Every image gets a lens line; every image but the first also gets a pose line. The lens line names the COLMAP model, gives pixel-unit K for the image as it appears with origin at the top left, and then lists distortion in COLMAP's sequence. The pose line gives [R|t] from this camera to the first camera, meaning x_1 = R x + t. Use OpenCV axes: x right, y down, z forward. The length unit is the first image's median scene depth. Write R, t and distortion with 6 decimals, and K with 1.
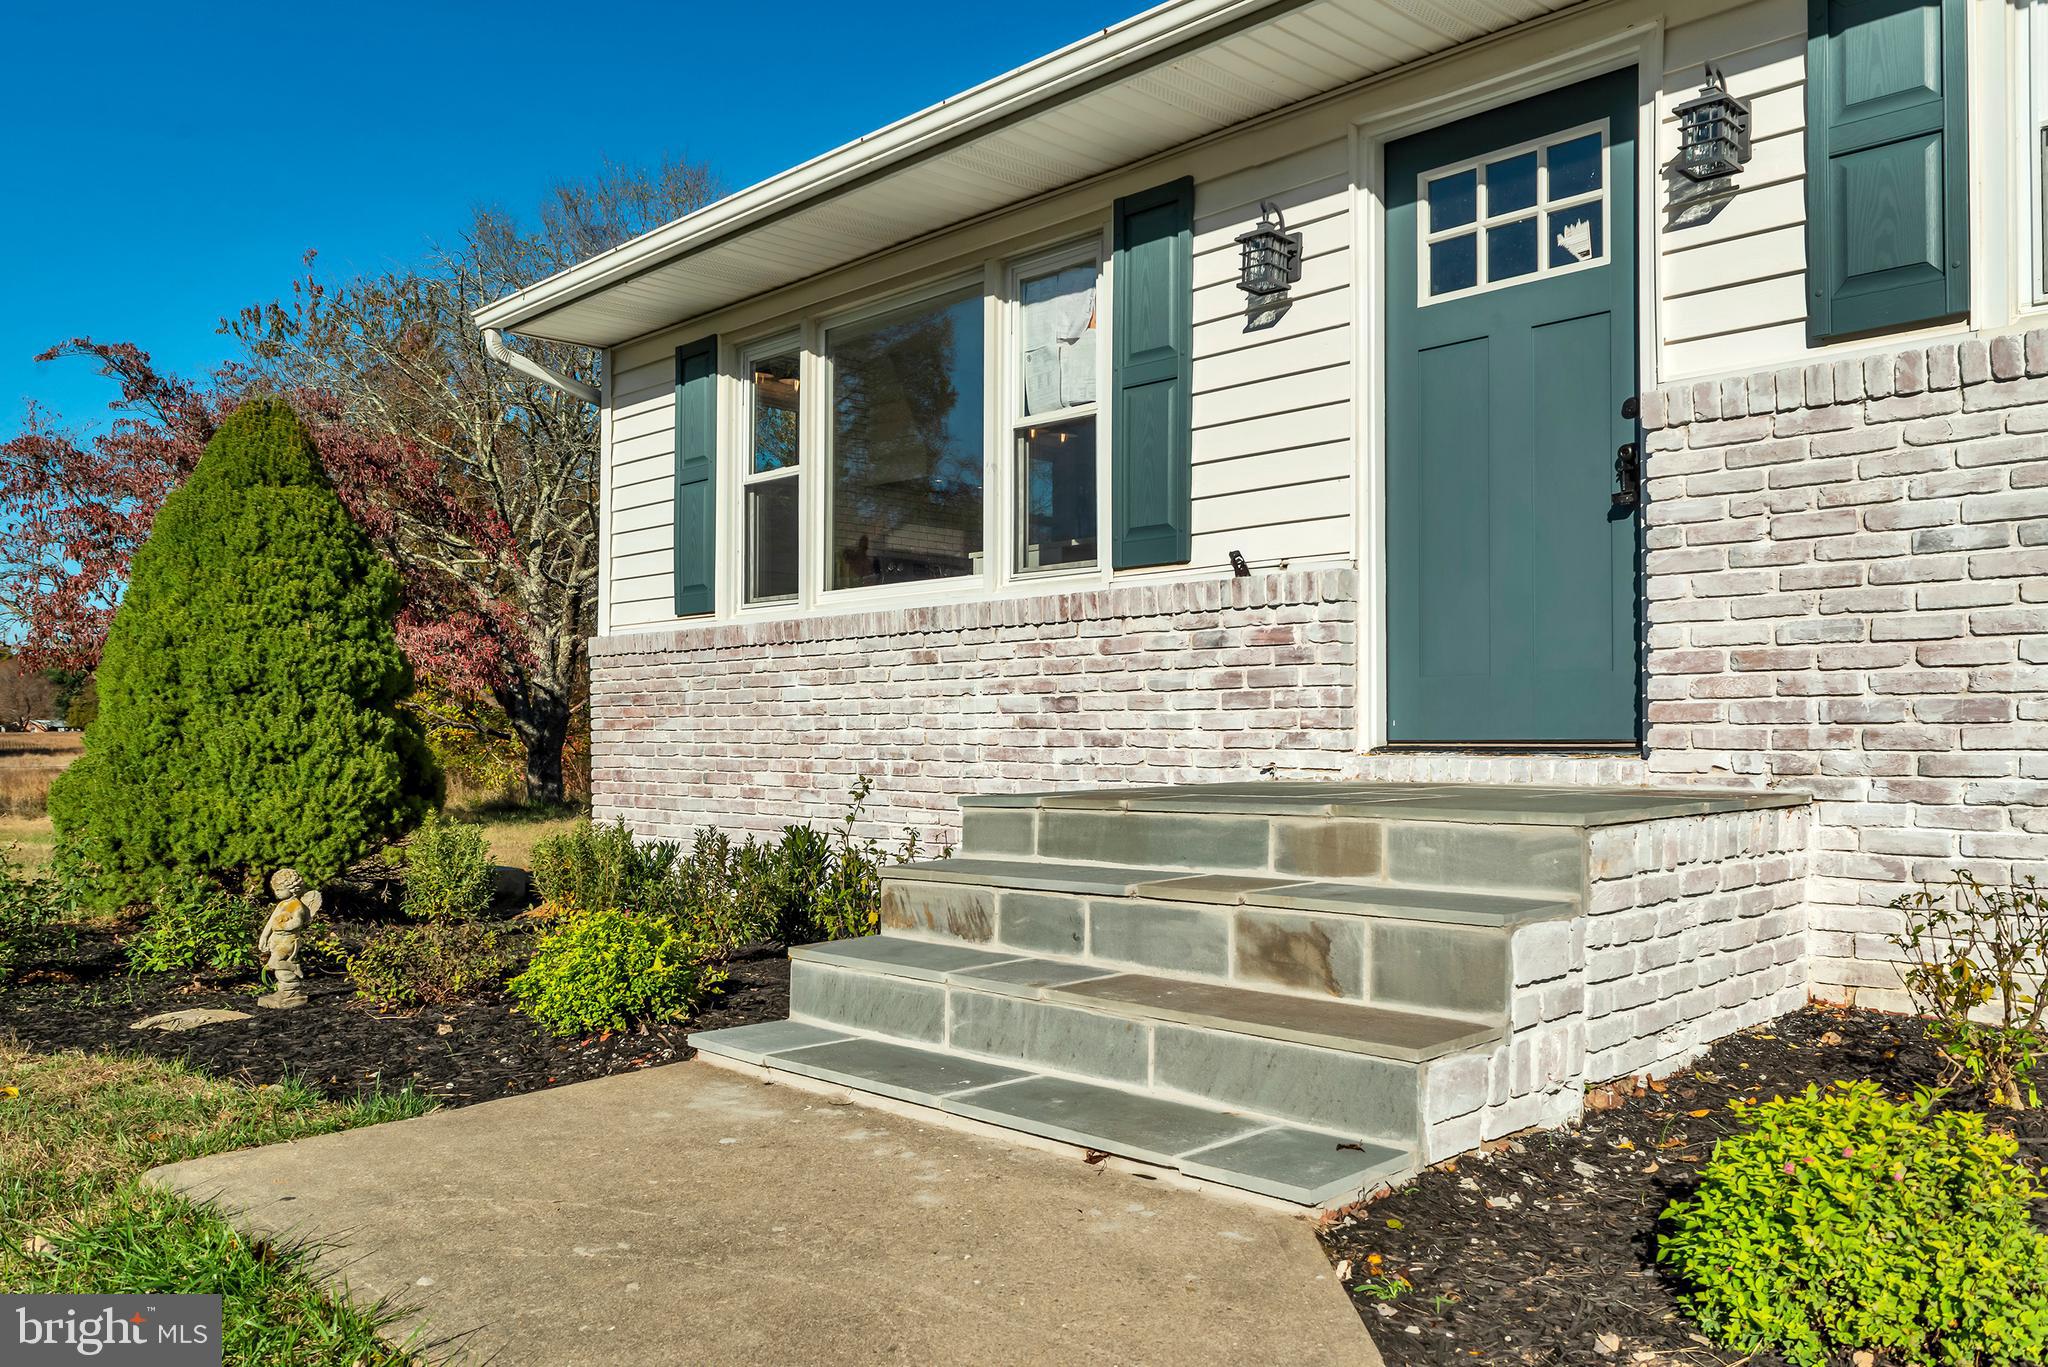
lens RADIAL K [[1529.4, 0, 1032.5], [0, 1529.4, 742.9], [0, 0, 1]] dist [-0.012535, -0.000973]
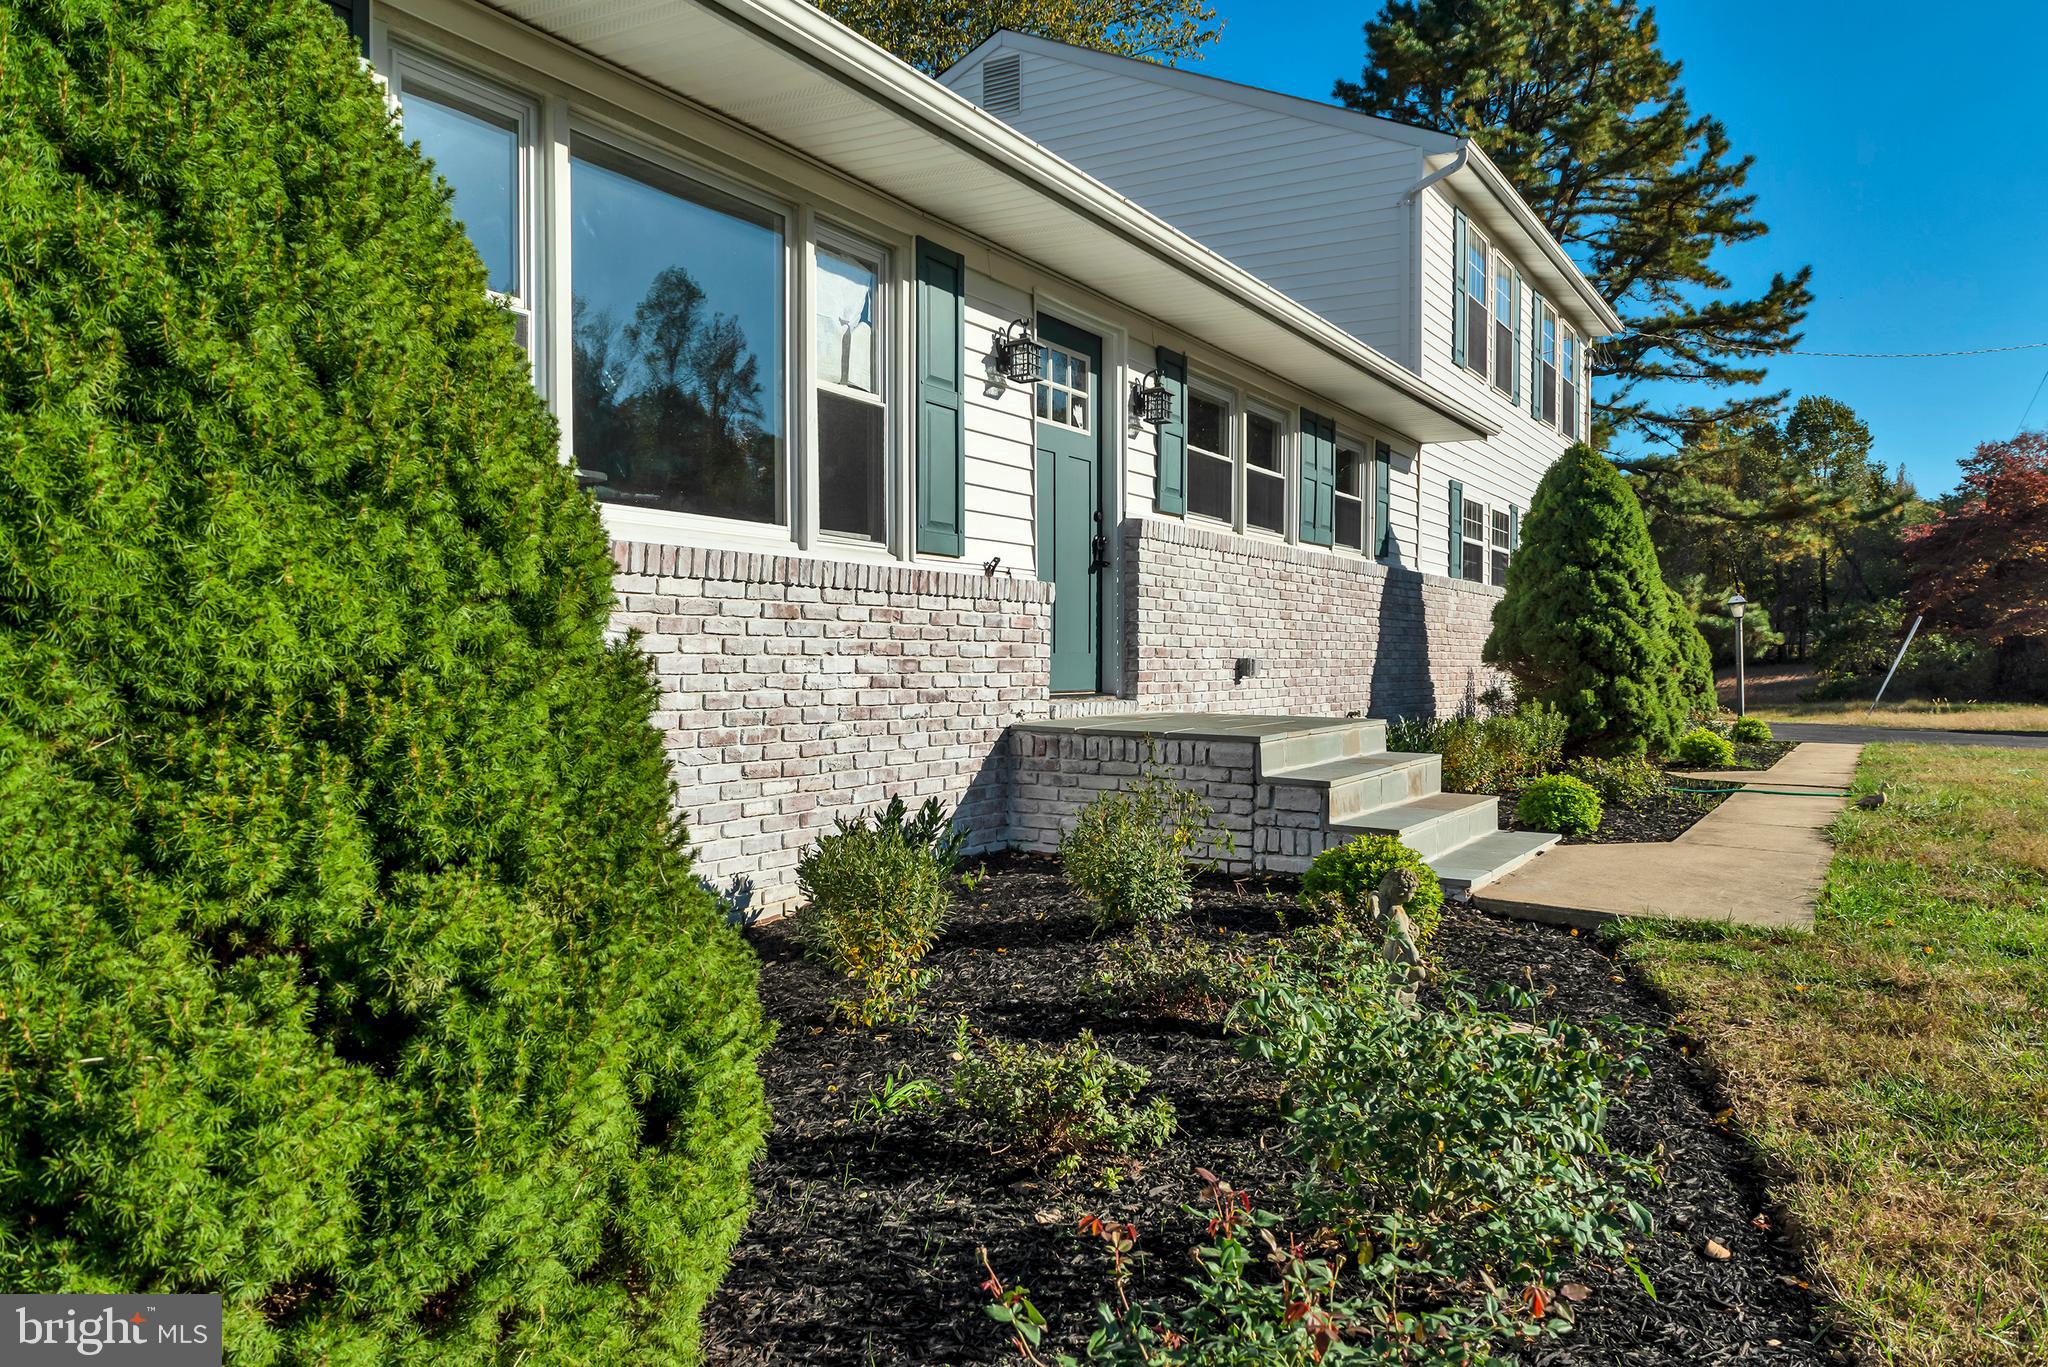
lens RADIAL K [[1438.9, 0, 1021.7], [0, 1438.9, 686.1], [0, 0, 1]] dist [0.008163, -0.006336]
pose [[-0.252614, -0.018773, 0.967385, -1.115386], [0.000070, 0.999811, 0.019421, -0.034367], [-0.967567, 0.004973, -0.252565, 1.292177]]
